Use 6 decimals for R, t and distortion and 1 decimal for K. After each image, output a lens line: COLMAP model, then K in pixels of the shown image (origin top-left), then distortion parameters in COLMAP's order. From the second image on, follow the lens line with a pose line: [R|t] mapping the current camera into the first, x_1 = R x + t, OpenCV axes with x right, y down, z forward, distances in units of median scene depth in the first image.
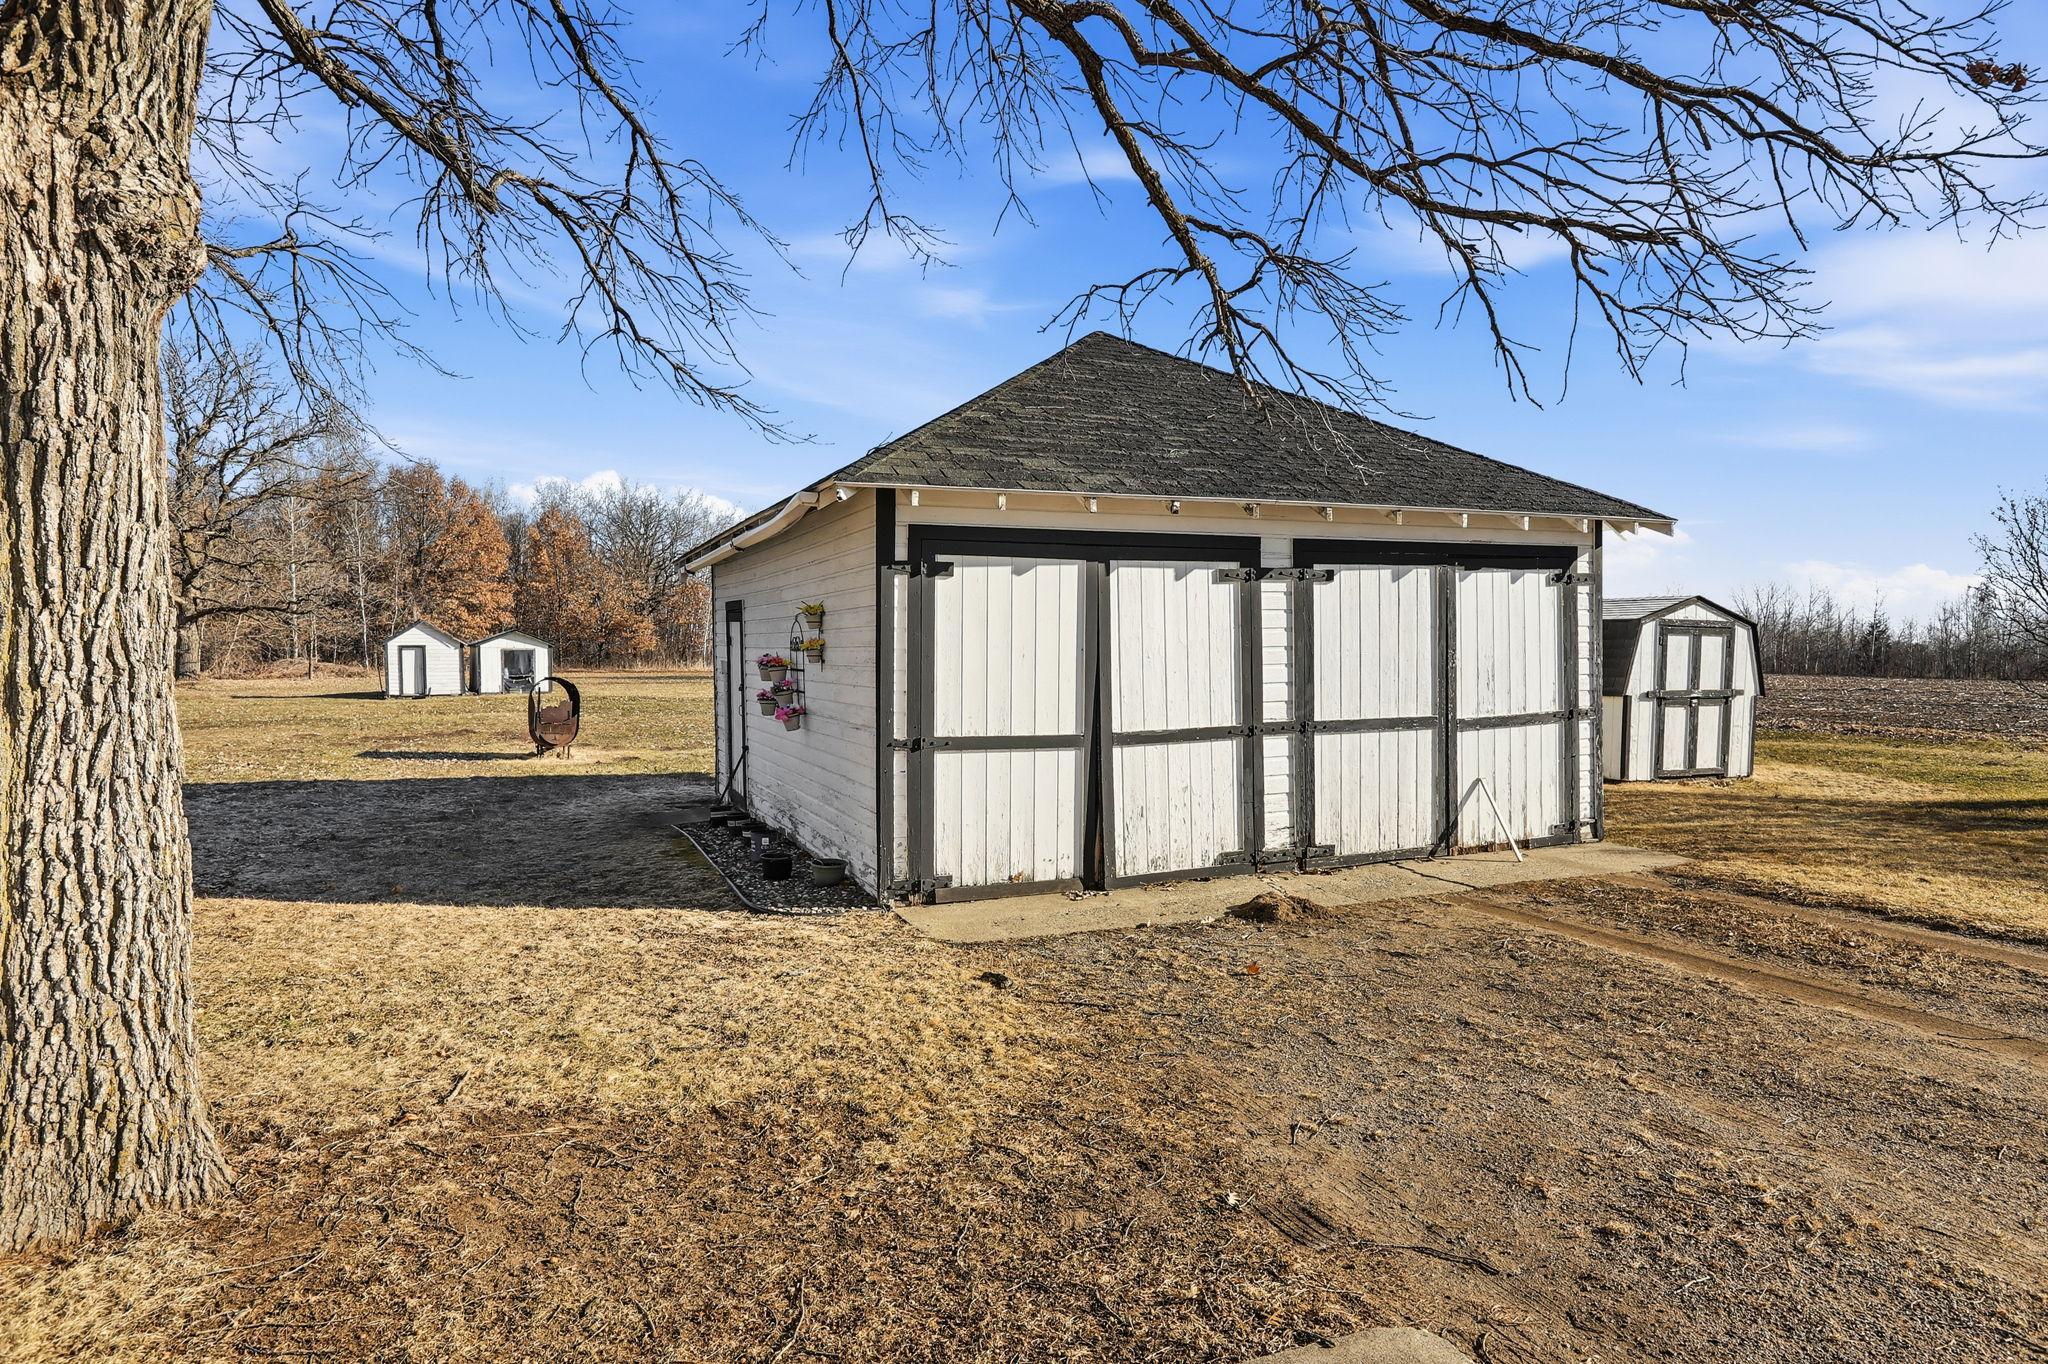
lens RADIAL K [[1195.0, 0, 1024.0], [0, 1195.0, 682.0], [0, 0, 1]] dist [-0.016023, 0.002367]
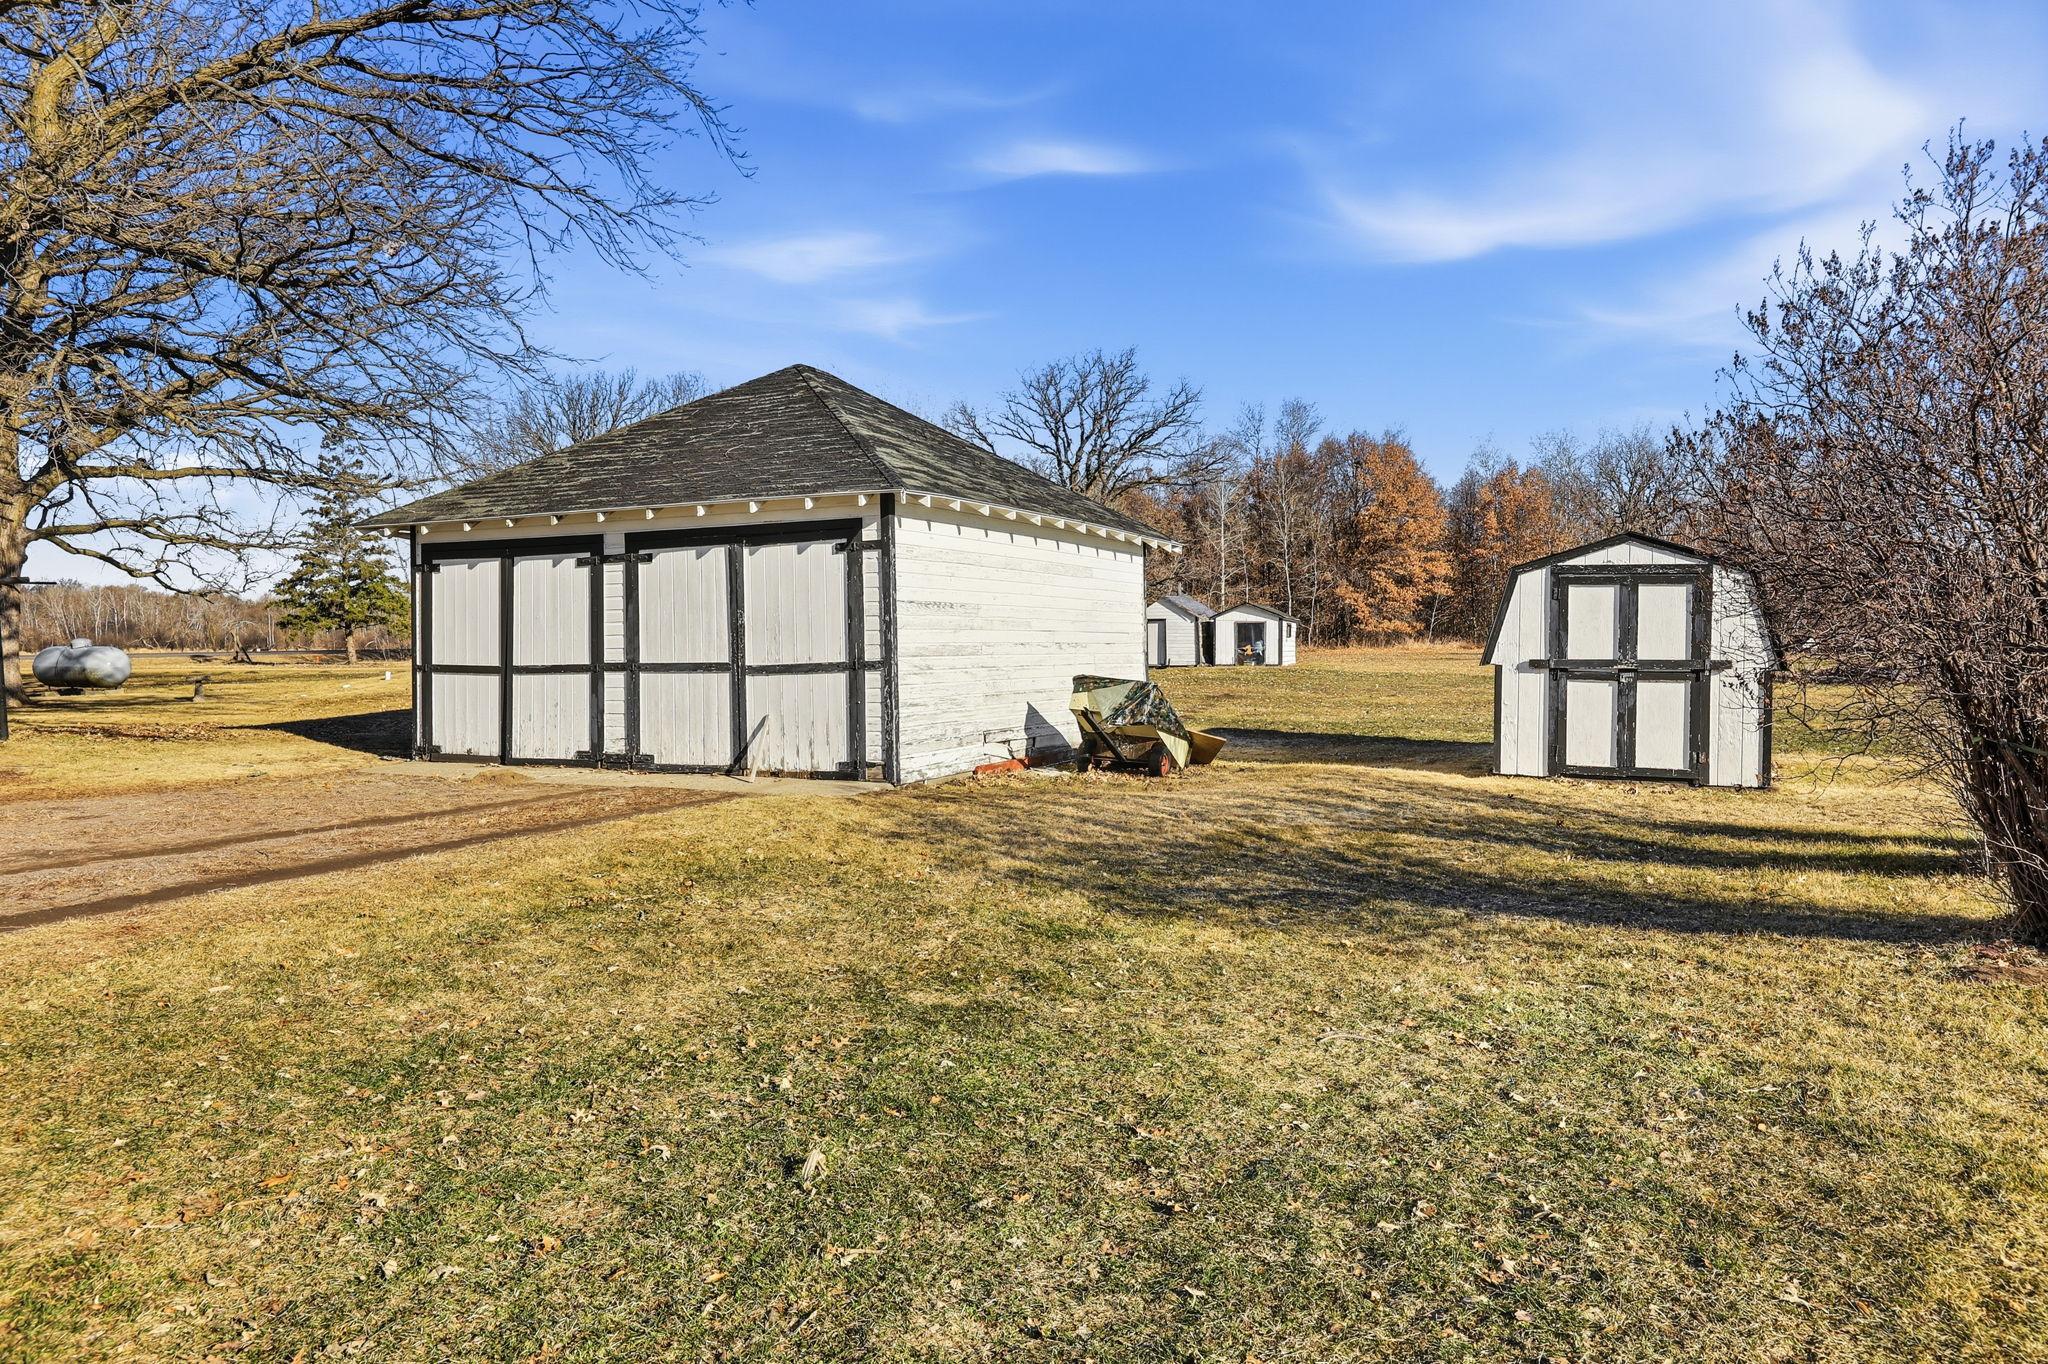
lens RADIAL K [[1425.3, 0, 1016.9], [0, 1425.3, 636.2], [0, 0, 1]] dist [-0.010246, 0.000932]
pose [[0.665488, -0.000241, -0.746408, 1.713896], [-0.014586, 0.999805, -0.013327, 0.016786], [0.746266, 0.019756, 0.665355, 0.219941]]
